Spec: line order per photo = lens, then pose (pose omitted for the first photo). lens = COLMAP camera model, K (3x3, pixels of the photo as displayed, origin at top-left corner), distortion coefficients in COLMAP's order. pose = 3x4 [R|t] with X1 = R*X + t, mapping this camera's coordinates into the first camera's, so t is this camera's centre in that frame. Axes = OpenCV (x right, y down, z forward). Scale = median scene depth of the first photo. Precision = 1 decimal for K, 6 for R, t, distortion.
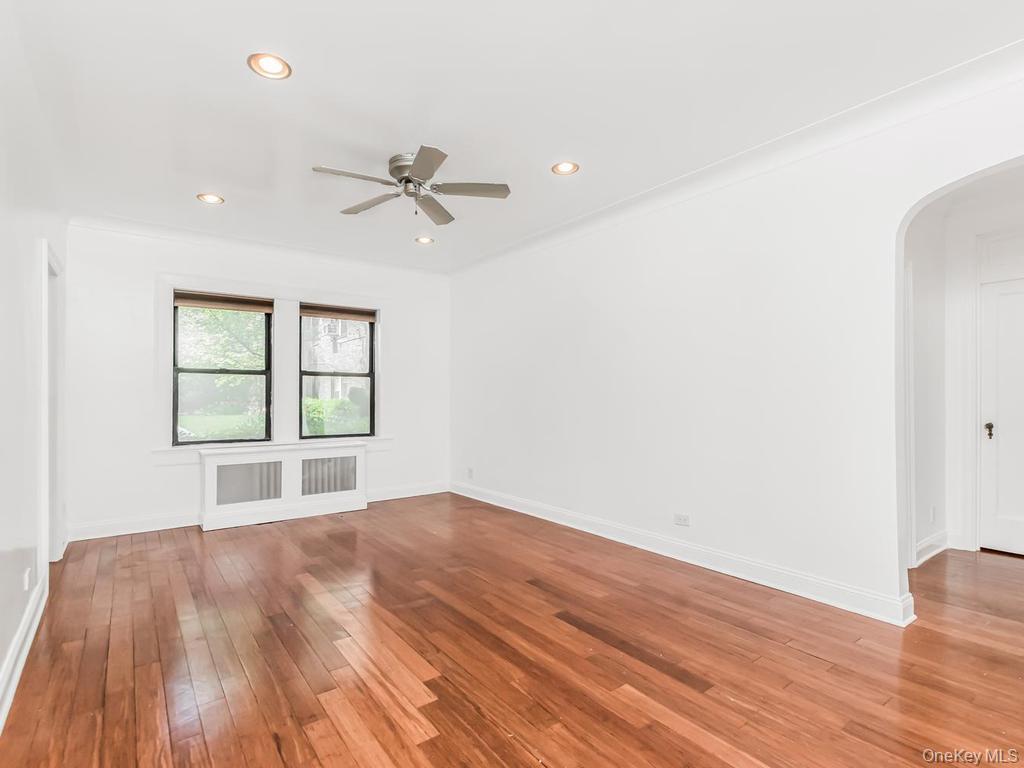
lens RADIAL K [[514.0, 0, 523.7], [0, 514.0, 384.8], [0, 0, 1]] dist [0.000710, -0.000537]
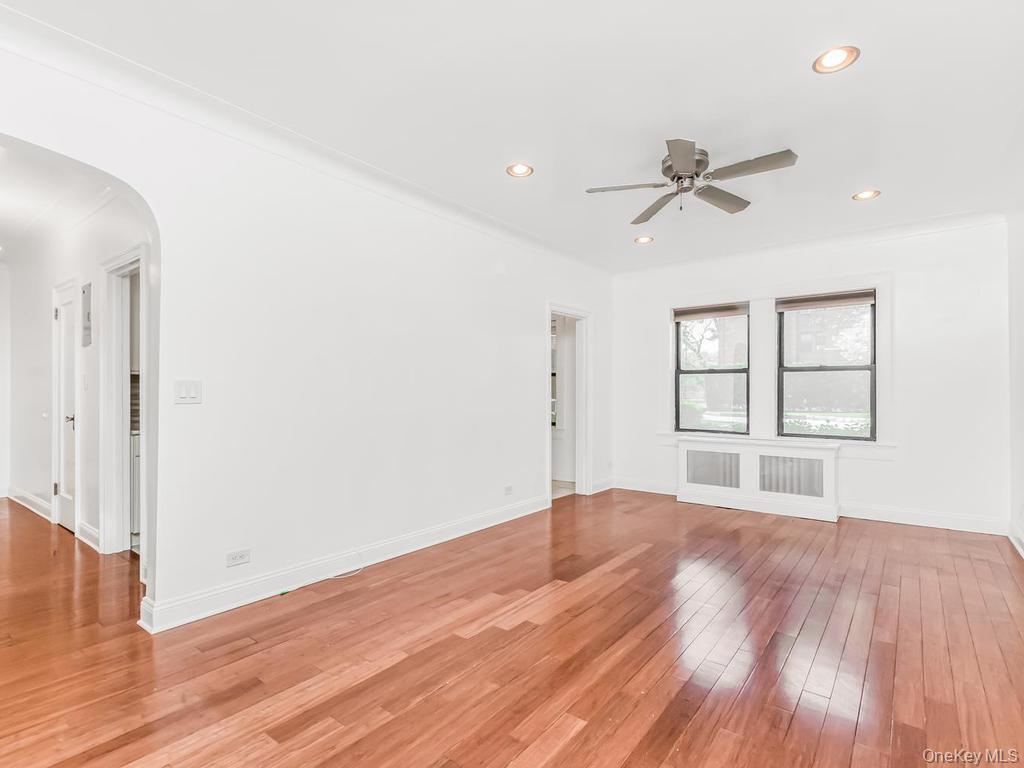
lens RADIAL K [[514.0, 0, 523.7], [0, 514.0, 384.8], [0, 0, 1]] dist [0.000710, -0.000537]
pose [[0.258118, -0.012363, -0.966034, 0.455238], [0.018791, 0.999793, -0.007774, 0.005919], [0.965931, -0.016146, 0.258297, 0.302822]]
